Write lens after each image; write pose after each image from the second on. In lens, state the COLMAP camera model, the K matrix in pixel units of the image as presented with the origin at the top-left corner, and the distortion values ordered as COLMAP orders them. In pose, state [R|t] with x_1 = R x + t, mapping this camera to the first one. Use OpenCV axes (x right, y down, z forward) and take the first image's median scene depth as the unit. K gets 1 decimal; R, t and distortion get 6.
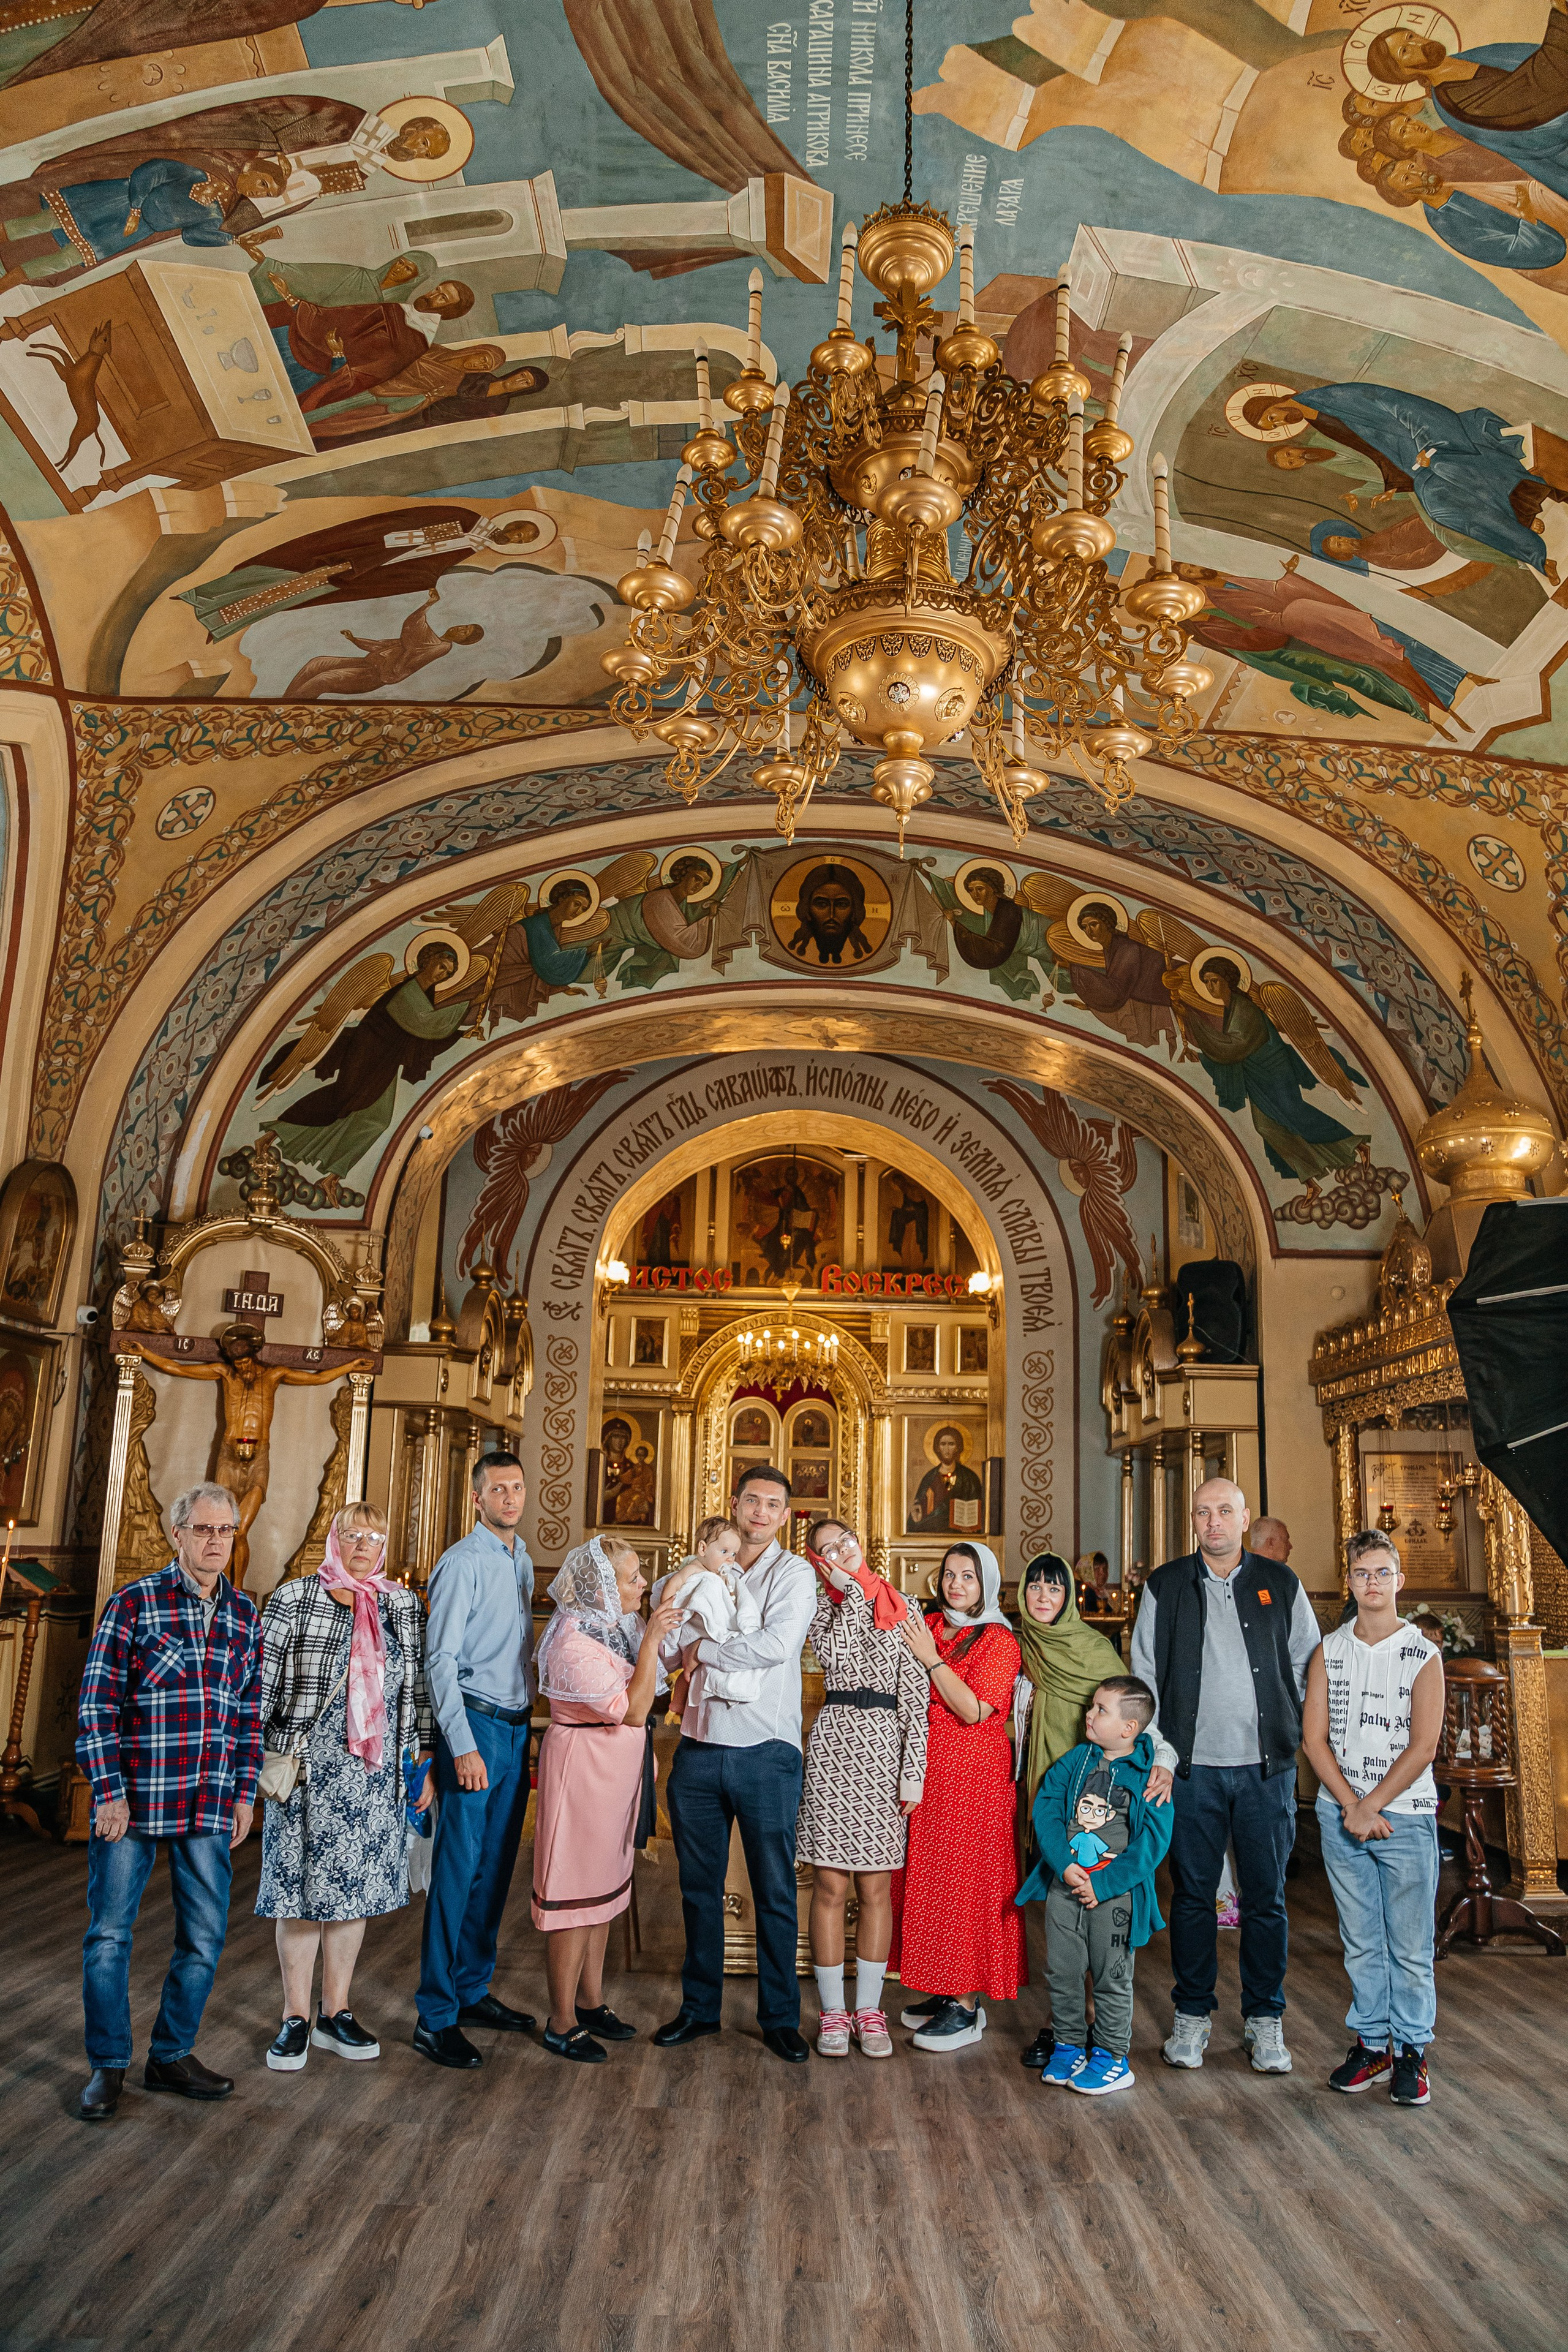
lens RADIAL K [[1547.8, 0, 819.7], [0, 1547.8, 1175.6], [0, 0, 1]] dist [-0.124803, 0.071515]
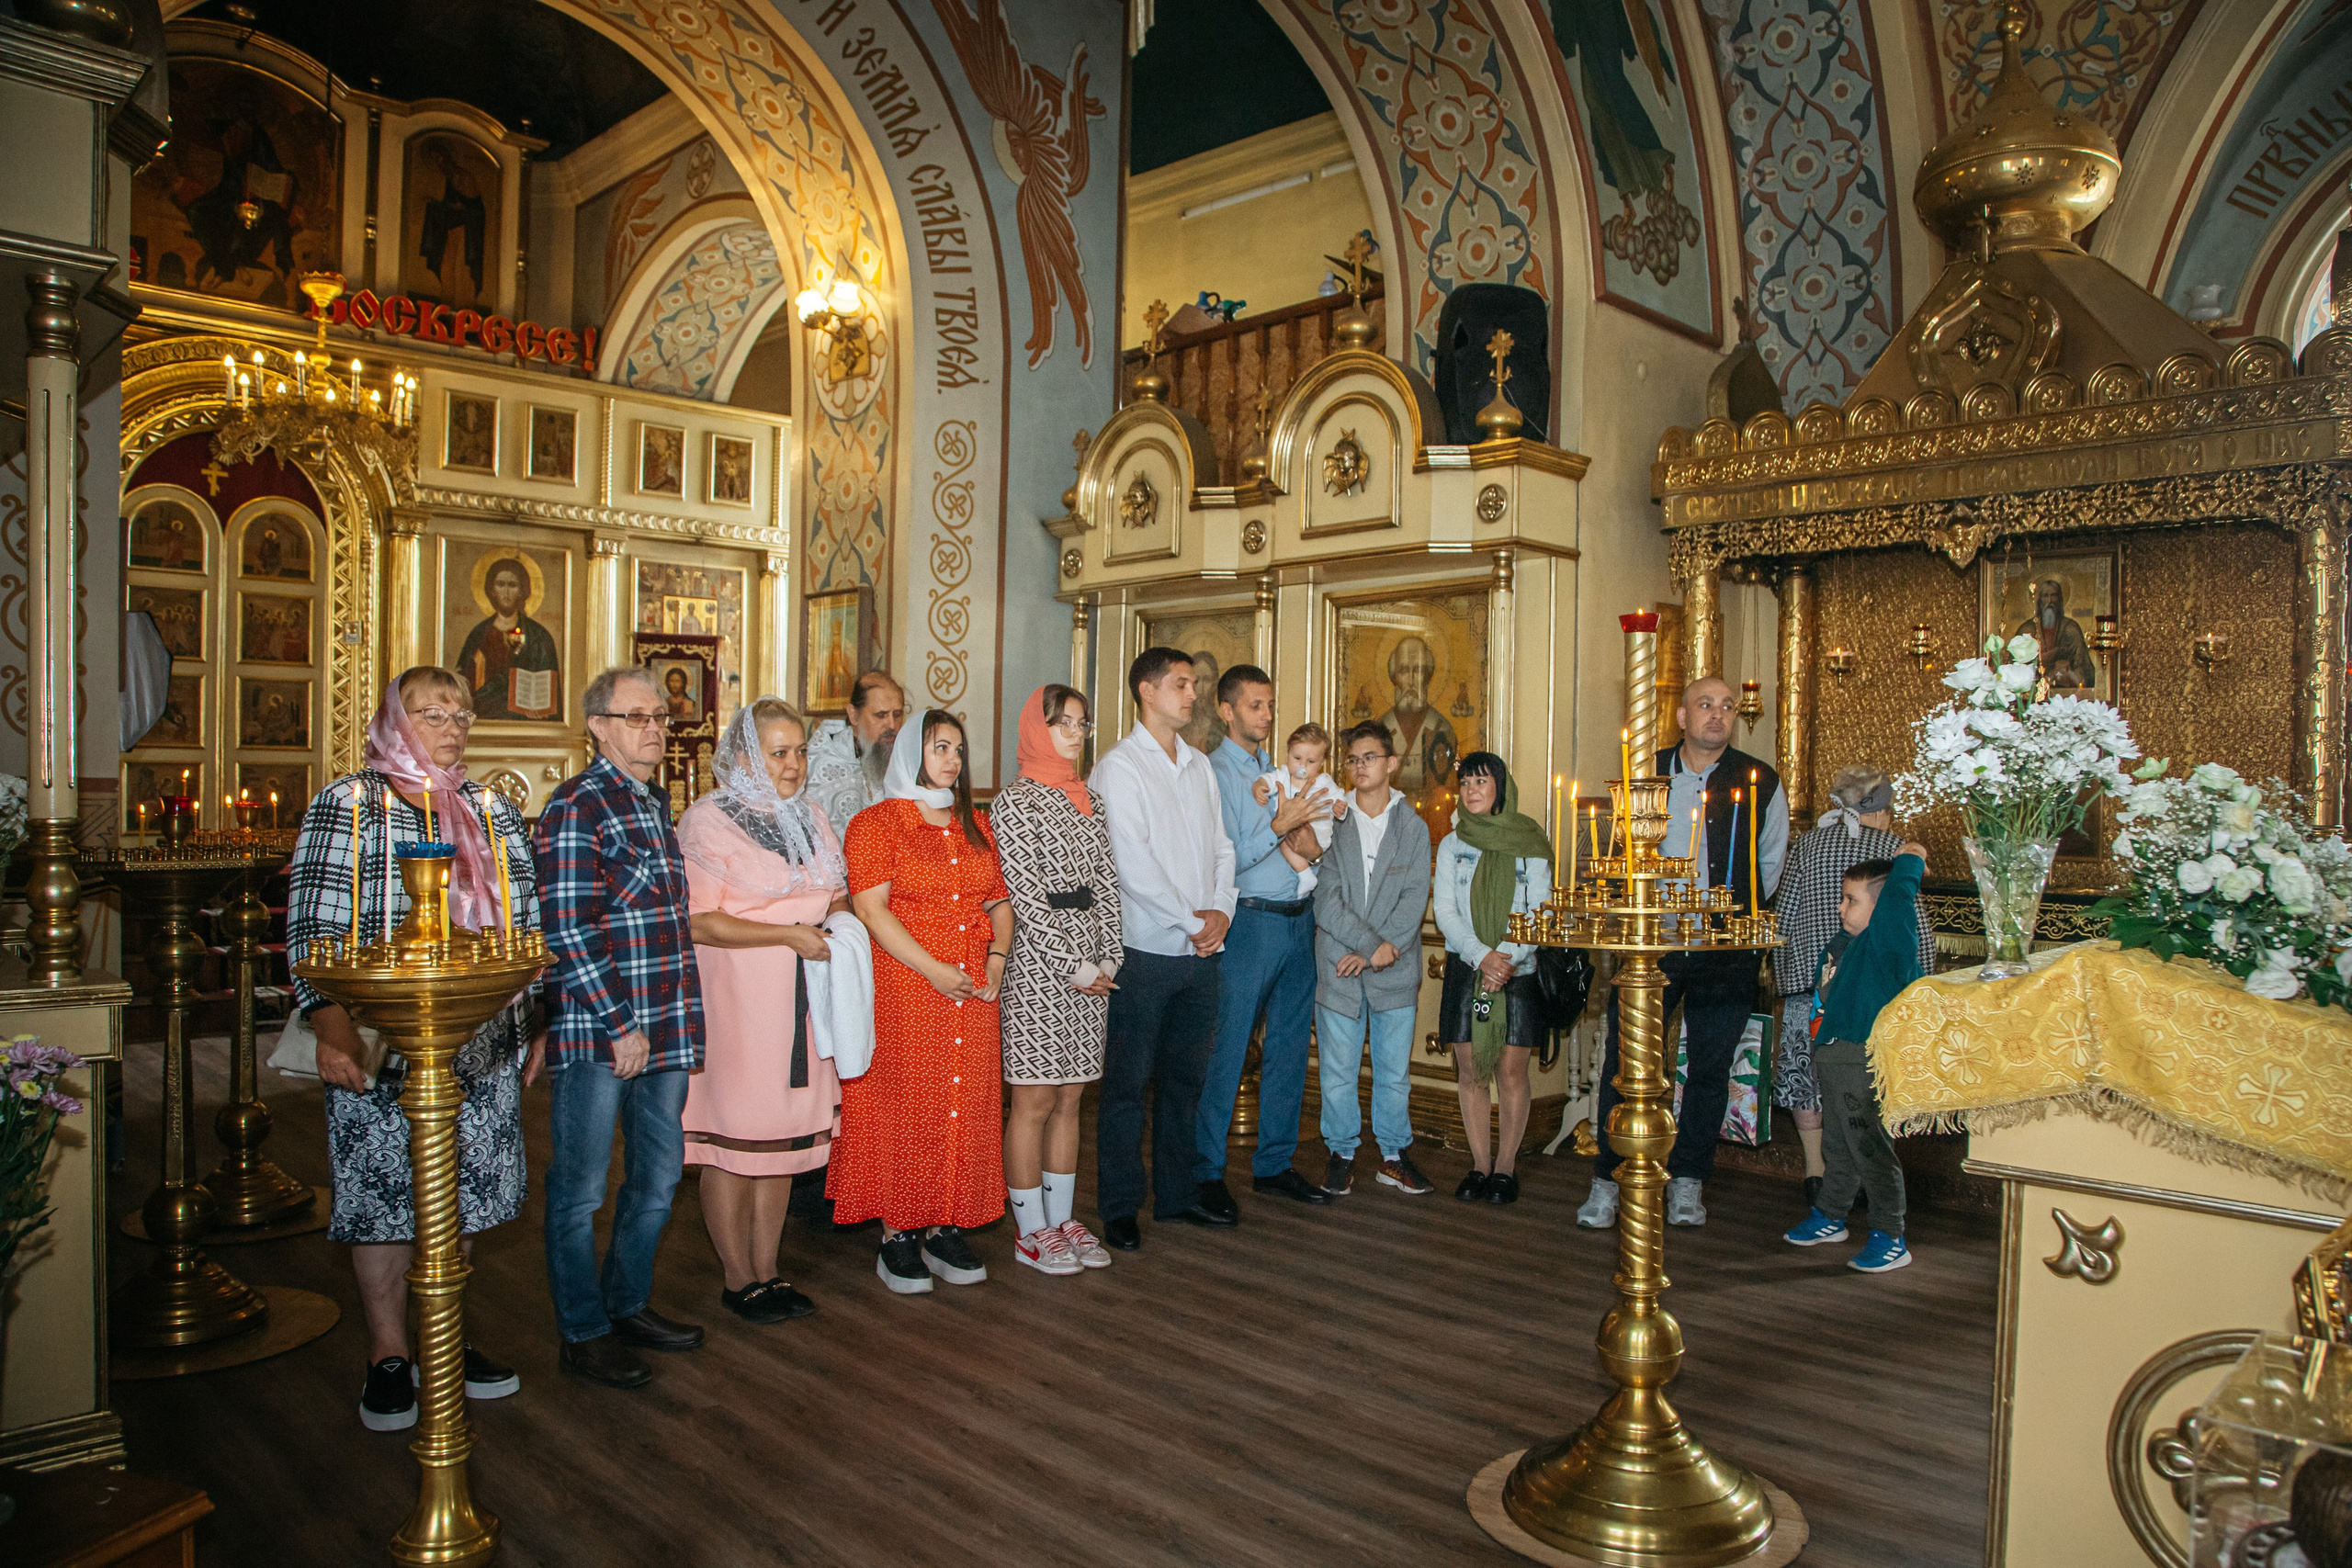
lens RADIAL K [[1547.7, 0, 1121.4], [0, 1547.7, 789.1], [0, 0, 1]] dist [-0.124803, 0.071515]
pose [[0.725404, -0.022038, 0.687970, -0.170966], [-0.156796, 0.967919, 0.196334, 0.091361], [-0.670227, -0.250293, 0.698677, 0.356847]]
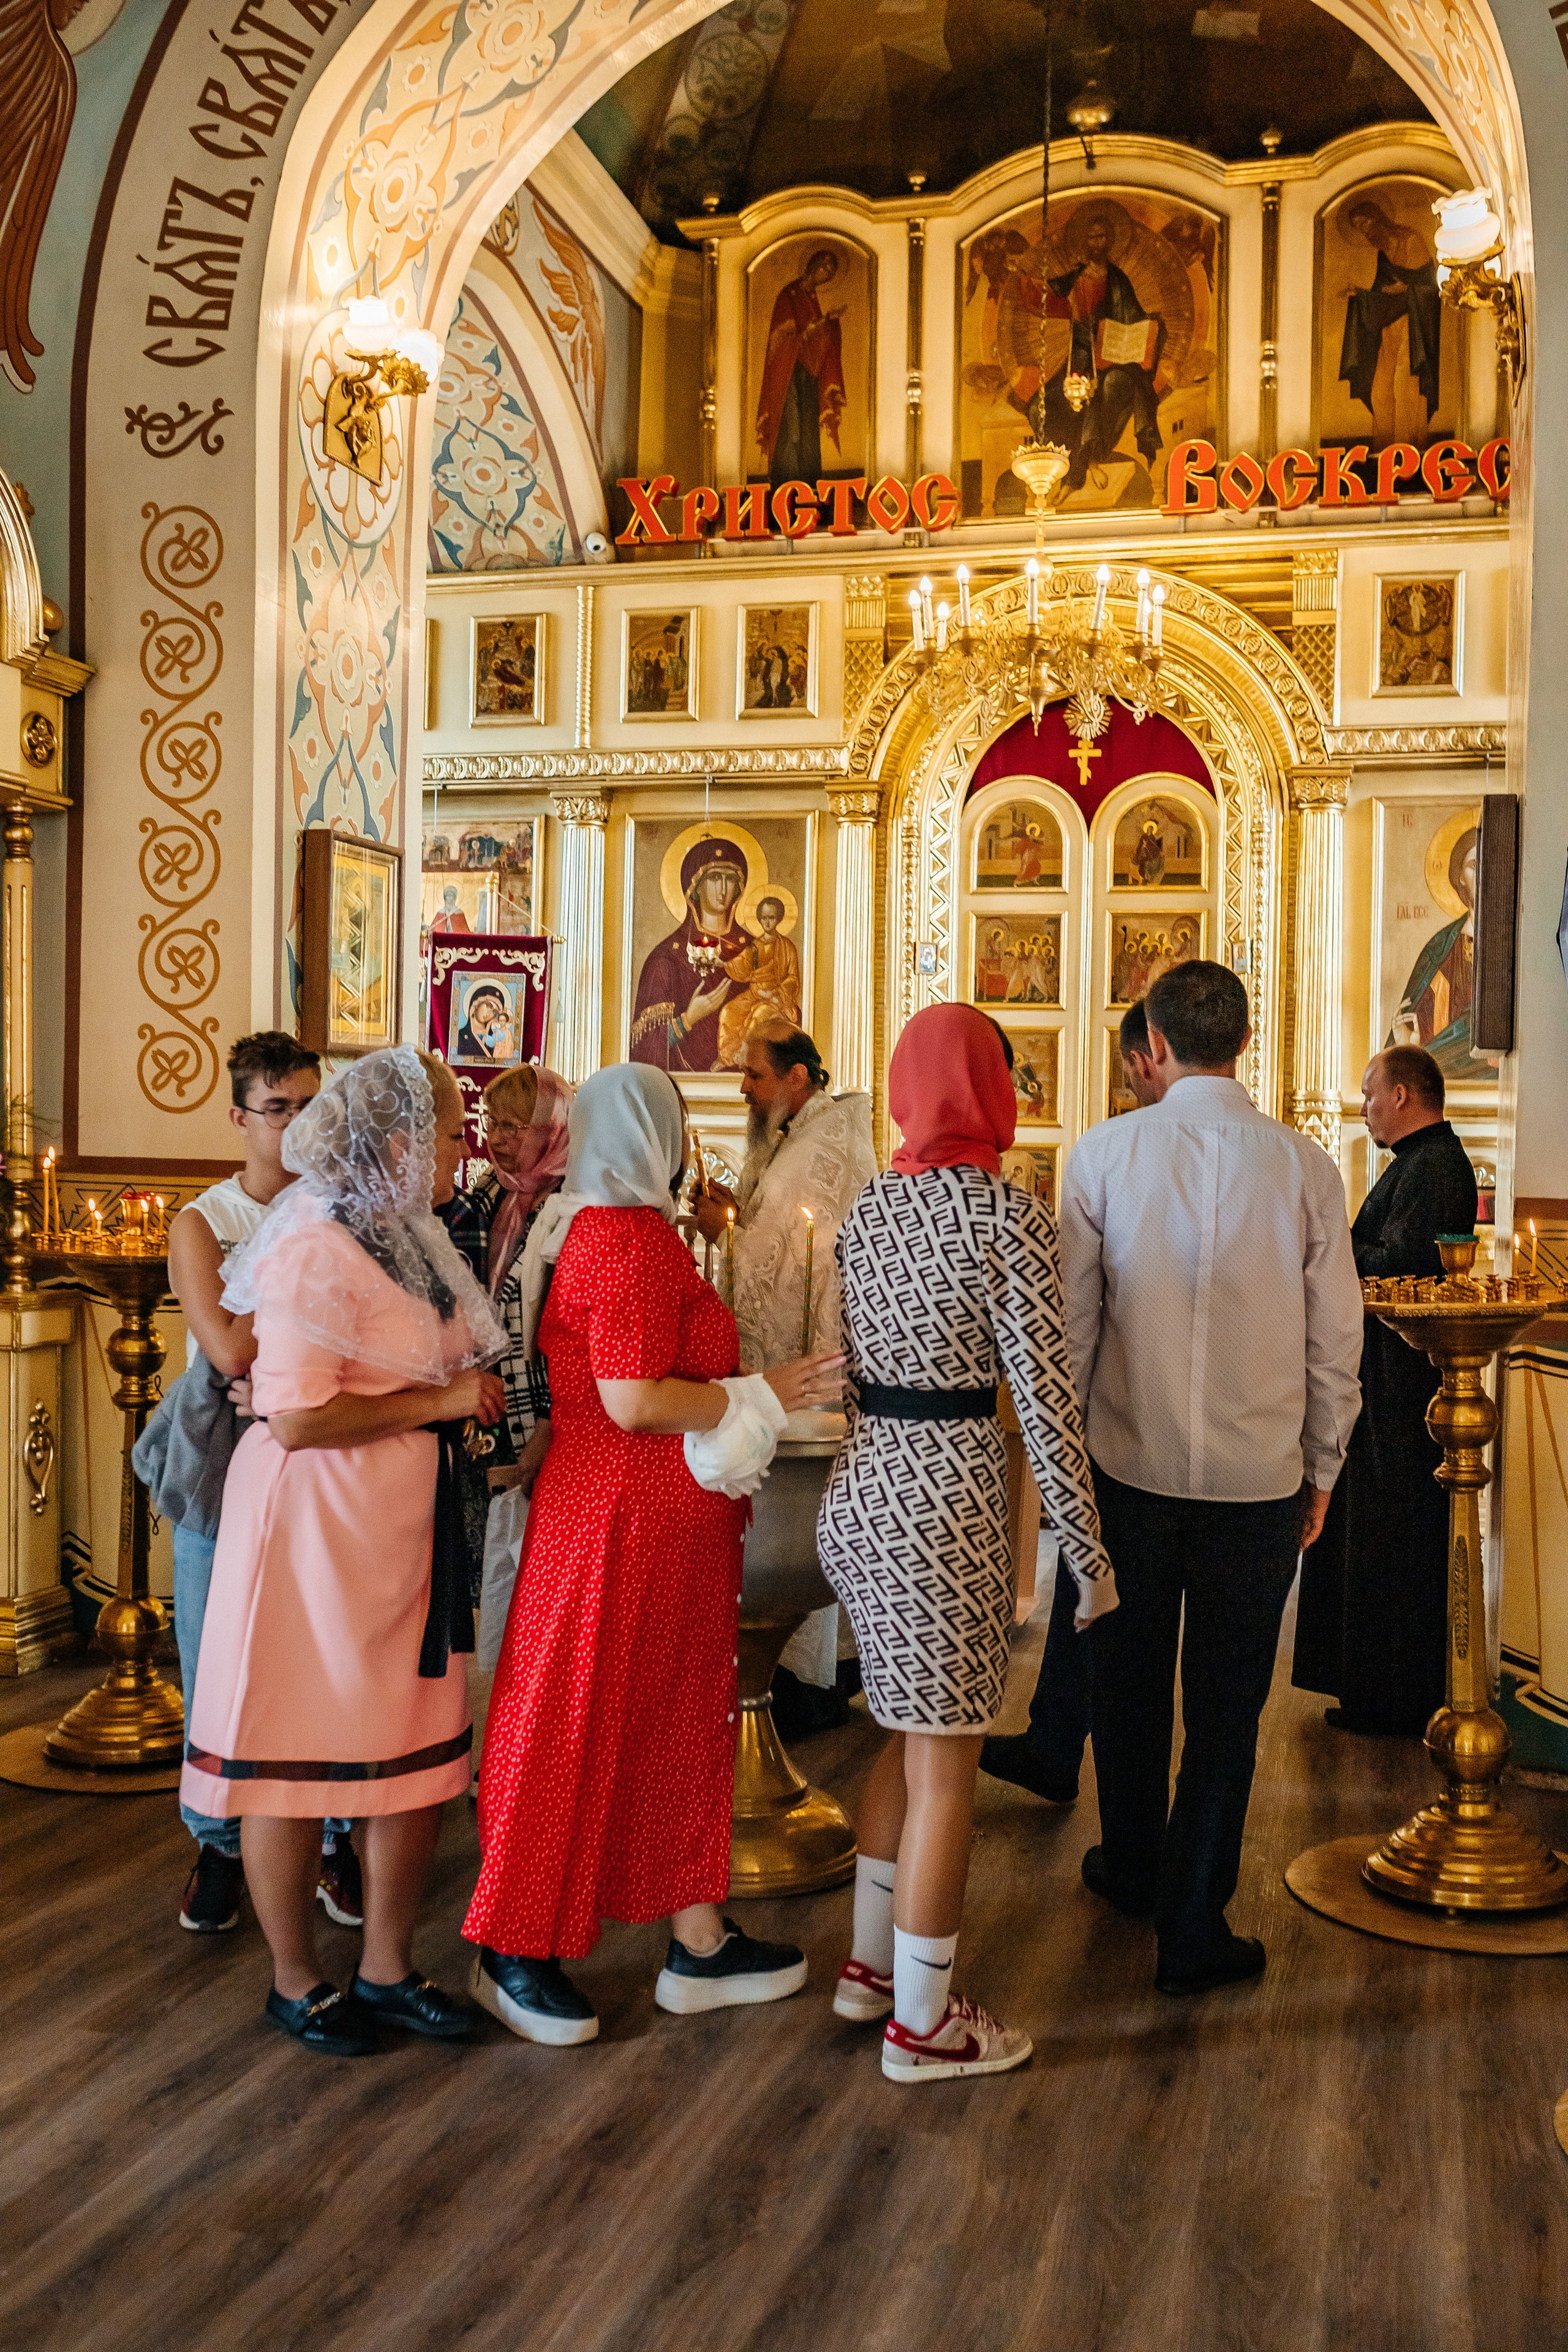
lens RADIAL K [[2260.2, 0, 783.9], [0, 2260.2, 1136.4], [0, 0, 1]] dist [-0.019291, 0.006100]
pose [[0.959316, -0.005944, -0.282273, 0.072762], [0.071634, 0.972188, 0.222977, 0.097331], [0.273097, -0.234126, 0.933061, 0.372890]]
